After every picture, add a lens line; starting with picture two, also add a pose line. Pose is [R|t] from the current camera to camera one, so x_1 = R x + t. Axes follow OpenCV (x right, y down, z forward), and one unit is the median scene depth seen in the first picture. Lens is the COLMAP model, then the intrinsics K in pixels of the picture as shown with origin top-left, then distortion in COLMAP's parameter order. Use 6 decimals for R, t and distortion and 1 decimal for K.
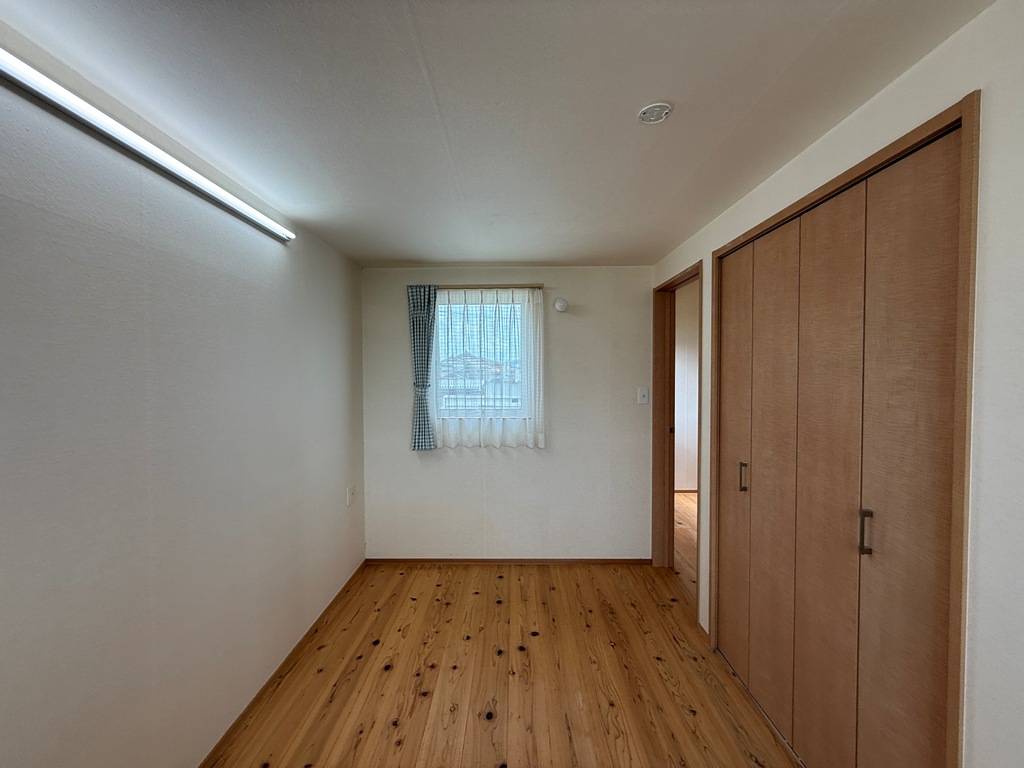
lens RADIAL K [[429.8, 0, 512.0], [0, 429.8, 384.0], [0, 0, 1]] dist [-0.001439, -0.000104]
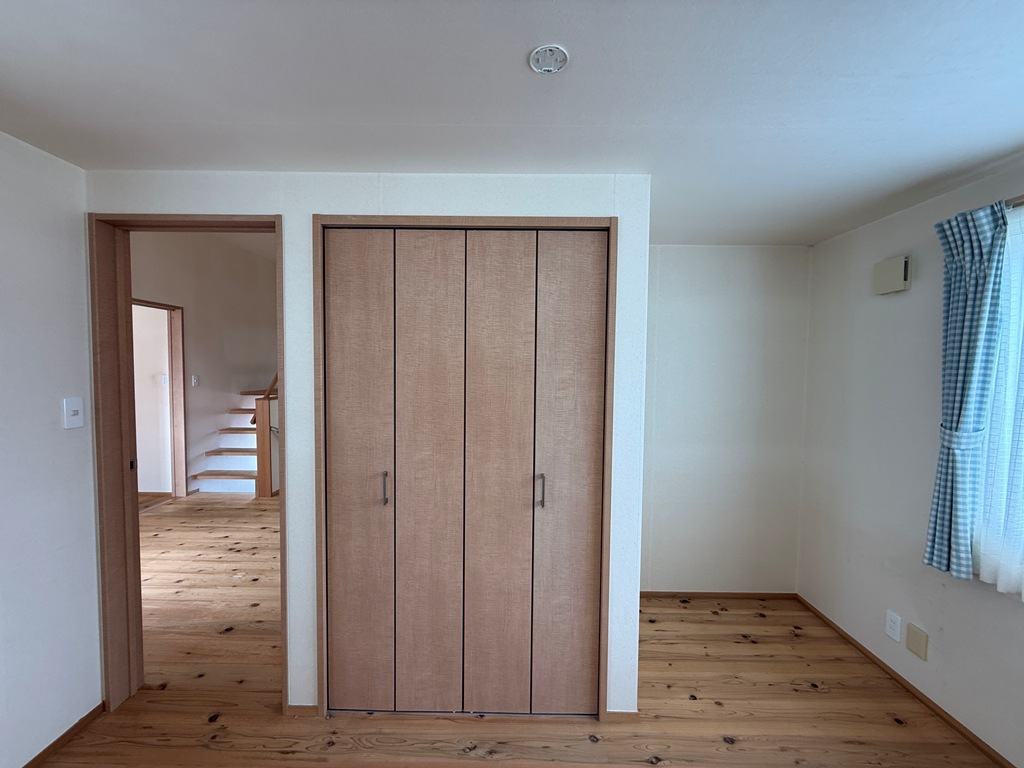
lens RADIAL K [[407.2, 0, 508.1], [0, 407.2, 385.3], [0, 0, 1]] dist [0.000284, -0.000140]
pose [[-0.019377, -0.039822, 0.999019, -0.310272], [0.011719, 0.999129, 0.040054, -0.030470], [-0.999744, 0.012484, -0.018893, 0.748159]]
